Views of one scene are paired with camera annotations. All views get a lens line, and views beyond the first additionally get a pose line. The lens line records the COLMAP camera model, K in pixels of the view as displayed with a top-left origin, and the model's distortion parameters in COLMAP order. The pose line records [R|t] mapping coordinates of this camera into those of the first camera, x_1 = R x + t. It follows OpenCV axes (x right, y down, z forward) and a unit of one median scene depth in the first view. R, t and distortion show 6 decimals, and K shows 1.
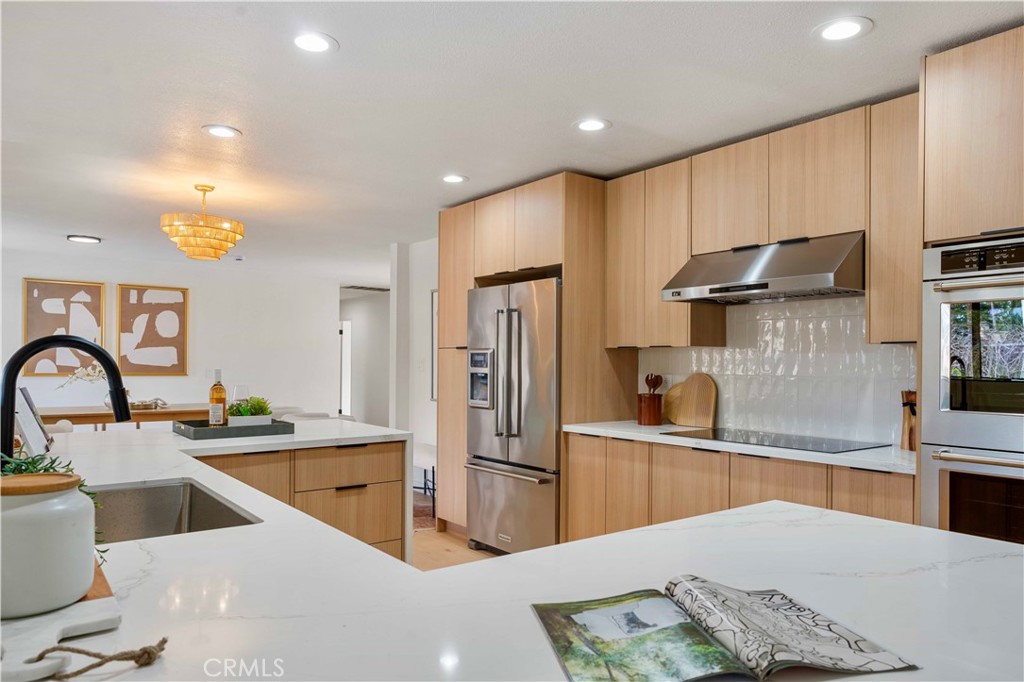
lens RADIAL K [[683.2, 0, 512.1], [0, 683.2, 363.3], [0, 0, 1]] dist [-0.001264, -0.000269]
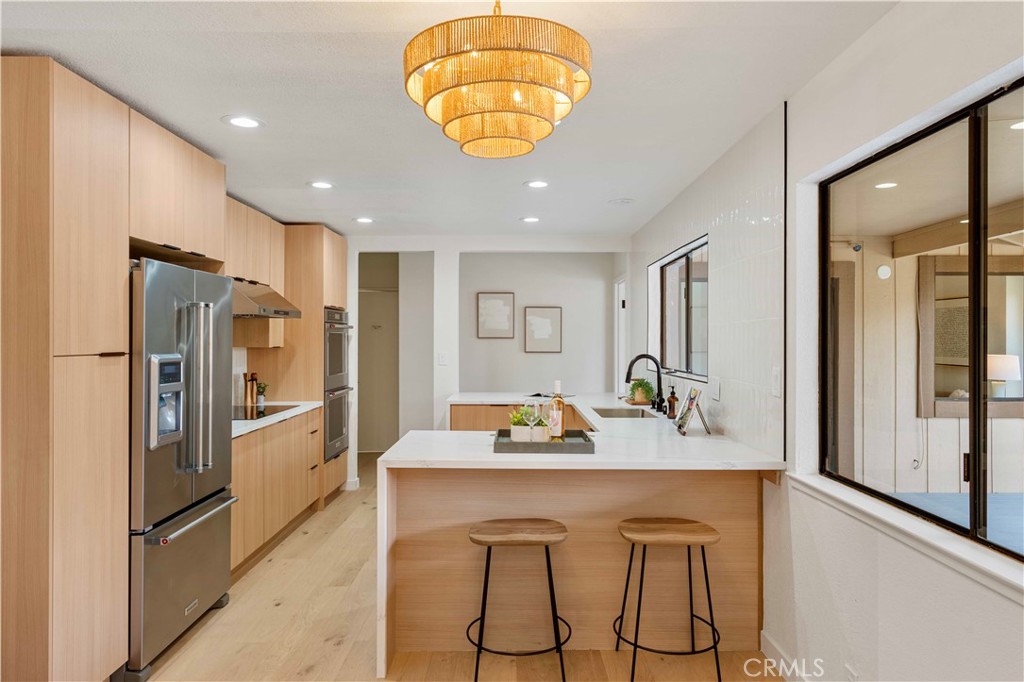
lens RADIAL K [[673.4, 0, 509.8], [0, 673.4, 339.9], [0, 0, 1]] dist [-0.004046, 0.001158]
pose [[-0.793299, -0.009574, 0.608757, -0.720434], [-0.006649, 0.999953, 0.007062, -0.044188], [-0.608796, 0.001554, -0.793325, 1.346288]]
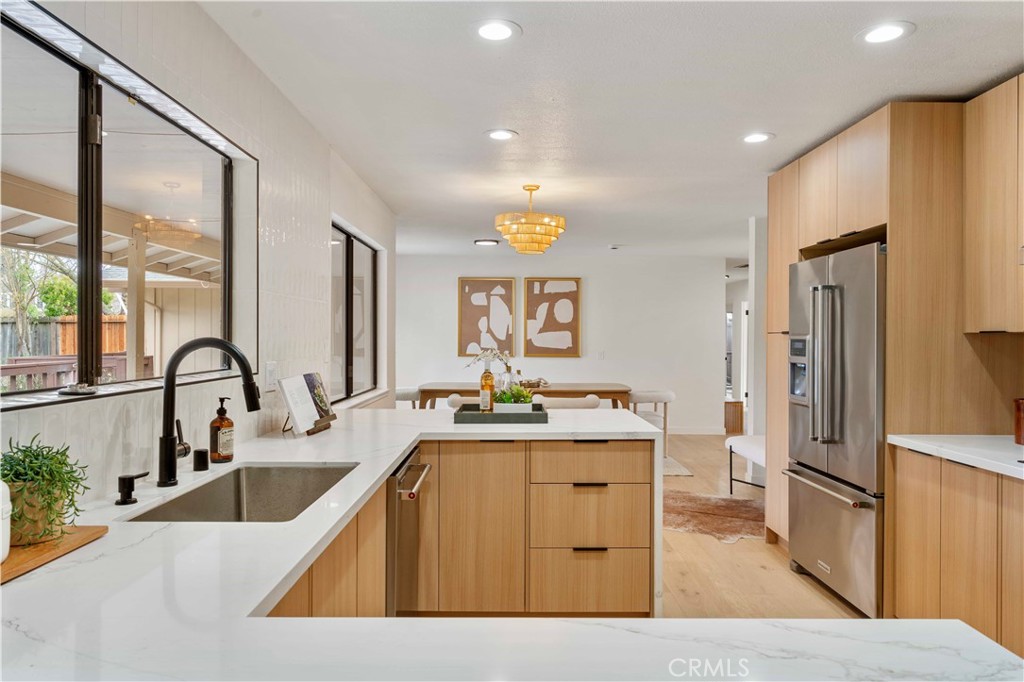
lens RADIAL K [[673.4, 0, 509.8], [0, 673.4, 339.9], [0, 0, 1]] dist [-0.004046, 0.001158]
pose [[0.801446, -0.002100, -0.598063, 0.165948], [-0.000338, 0.999992, -0.003964, -0.011265], [0.598067, 0.003379, 0.801439, 0.129463]]
